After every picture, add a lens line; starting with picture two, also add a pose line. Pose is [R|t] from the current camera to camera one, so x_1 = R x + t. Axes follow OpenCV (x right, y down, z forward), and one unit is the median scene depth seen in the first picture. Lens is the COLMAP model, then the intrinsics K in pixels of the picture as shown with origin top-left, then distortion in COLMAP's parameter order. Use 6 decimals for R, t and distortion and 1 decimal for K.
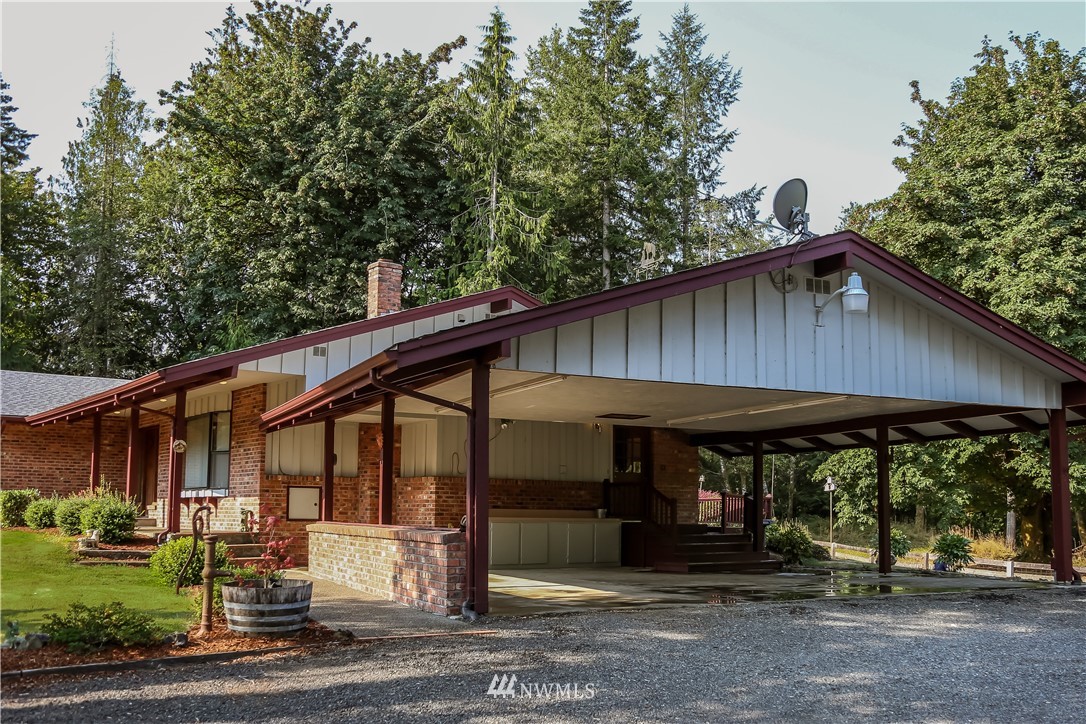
lens RADIAL K [[1010.5, 0, 545.7], [0, 1010.5, 413.2], [0, 0, 1]] dist [-0.128917, 0.154172]
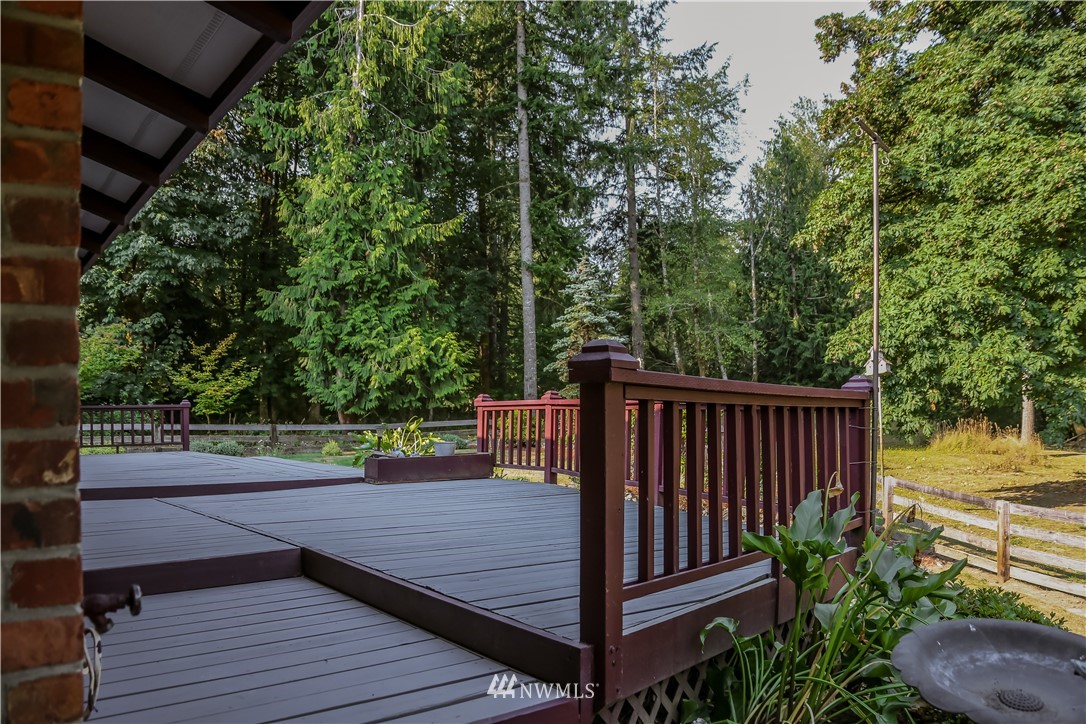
lens RADIAL K [[883.5, 0, 543.7], [0, 883.5, 375.6], [0, 0, 1]] dist [-0.167009, 0.136480]
pose [[0.999222, -0.034311, 0.019428, 0.070254], [0.033131, 0.997759, 0.058136, 0.030939], [-0.021379, -0.057447, 0.998120, 0.381250]]
